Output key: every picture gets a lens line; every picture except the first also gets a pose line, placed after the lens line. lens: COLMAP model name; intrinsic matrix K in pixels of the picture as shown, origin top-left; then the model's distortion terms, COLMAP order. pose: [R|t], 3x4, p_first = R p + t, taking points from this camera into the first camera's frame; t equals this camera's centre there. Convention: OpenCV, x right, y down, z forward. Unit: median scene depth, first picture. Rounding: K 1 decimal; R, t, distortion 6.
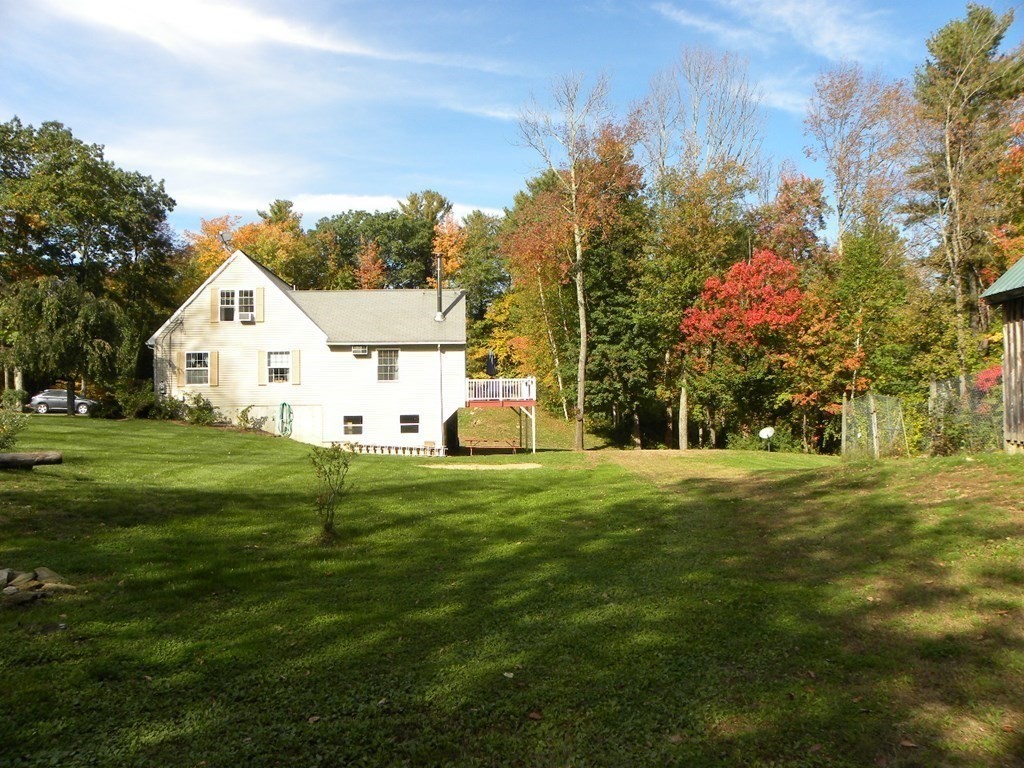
lens RADIAL K [[806.8, 0, 512.0], [0, 806.8, 384.0], [0, 0, 1]] dist [-0.150975, 0.104624]
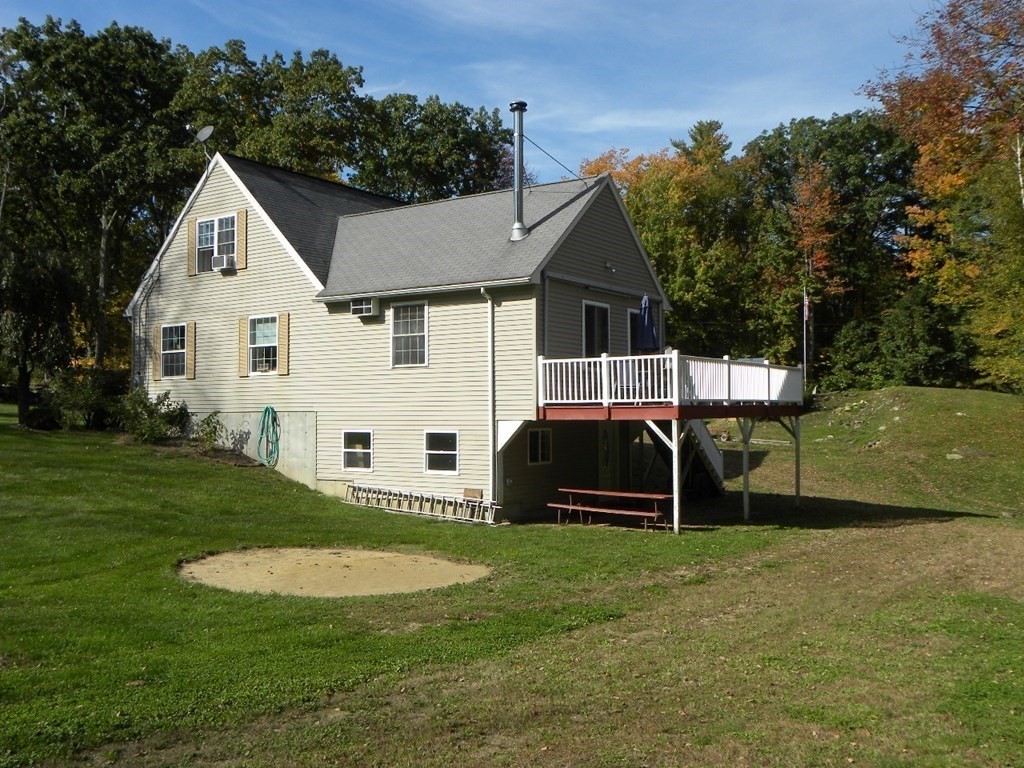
lens RADIAL K [[970.1, 0, 512.0], [0, 970.1, 384.0], [0, 0, 1]] dist [-0.080162, 0.165700]
pose [[0.792595, -0.007778, -0.609698, 0.273153], [0.009681, 0.999953, -0.000171, 0.008669], [0.609671, -0.005767, 0.792633, 0.555215]]
